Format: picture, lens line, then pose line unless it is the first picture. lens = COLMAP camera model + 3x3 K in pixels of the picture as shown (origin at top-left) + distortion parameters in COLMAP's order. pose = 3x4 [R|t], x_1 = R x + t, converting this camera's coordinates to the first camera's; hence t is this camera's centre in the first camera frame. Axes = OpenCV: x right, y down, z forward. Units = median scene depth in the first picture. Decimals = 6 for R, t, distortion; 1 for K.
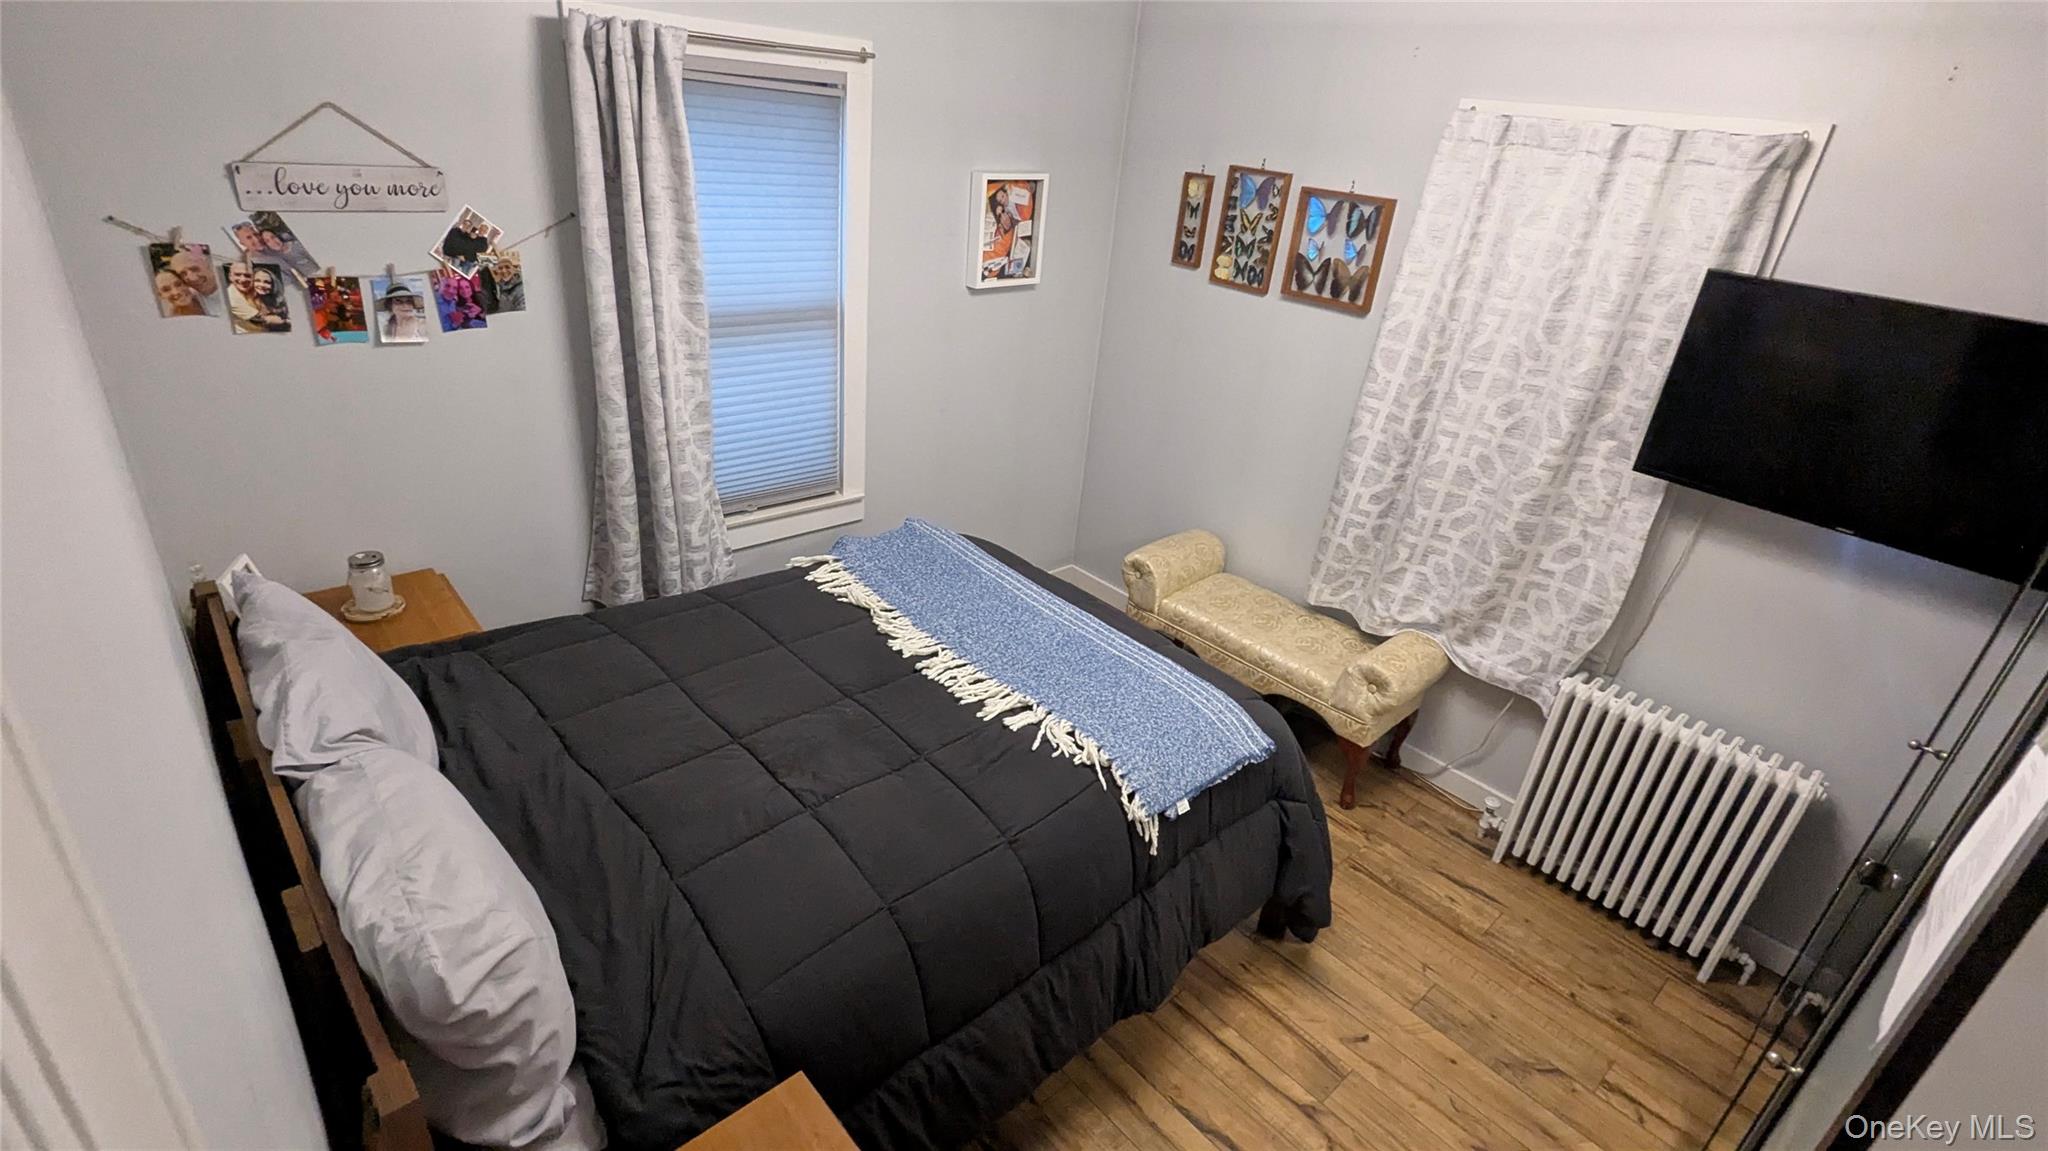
lens RADIAL K [[971.6, 0, 1024.0], [0, 971.6, 575.5], [0, 0, 1]] dist [0.003595, 0.000337]
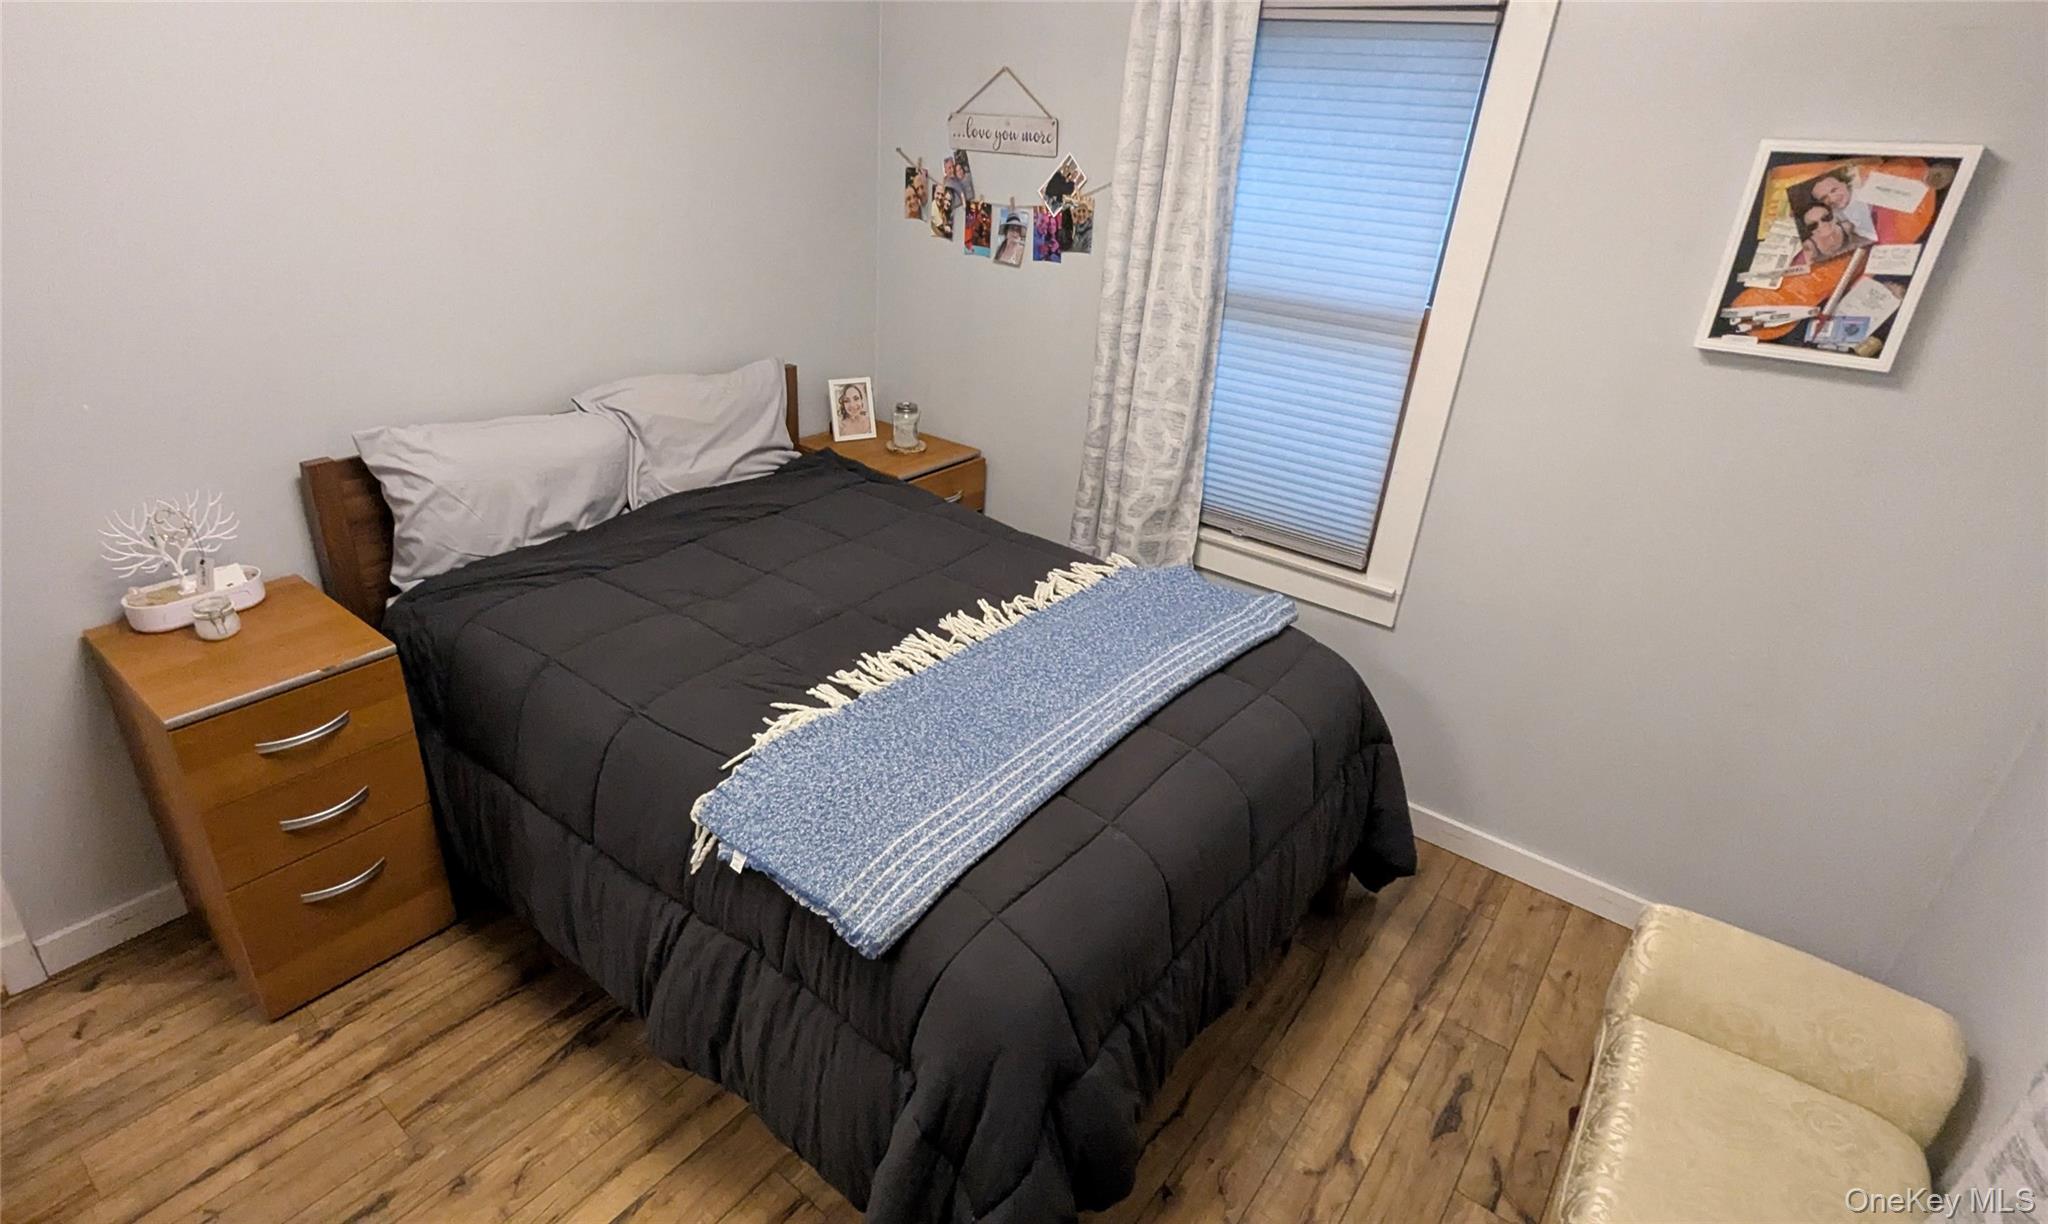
lens RADIAL K [[1026.6, 0, 954.8], [0, 1026.6, 613.5], [0, 0, 1]] dist [0.000084, 0.001190]
pose [[0.138888, 0.363887, -0.921030, 0.729346], [-0.465936, 0.844684, 0.263462, -0.175972], [0.873850, 0.392549, 0.286865, 0.745576]]
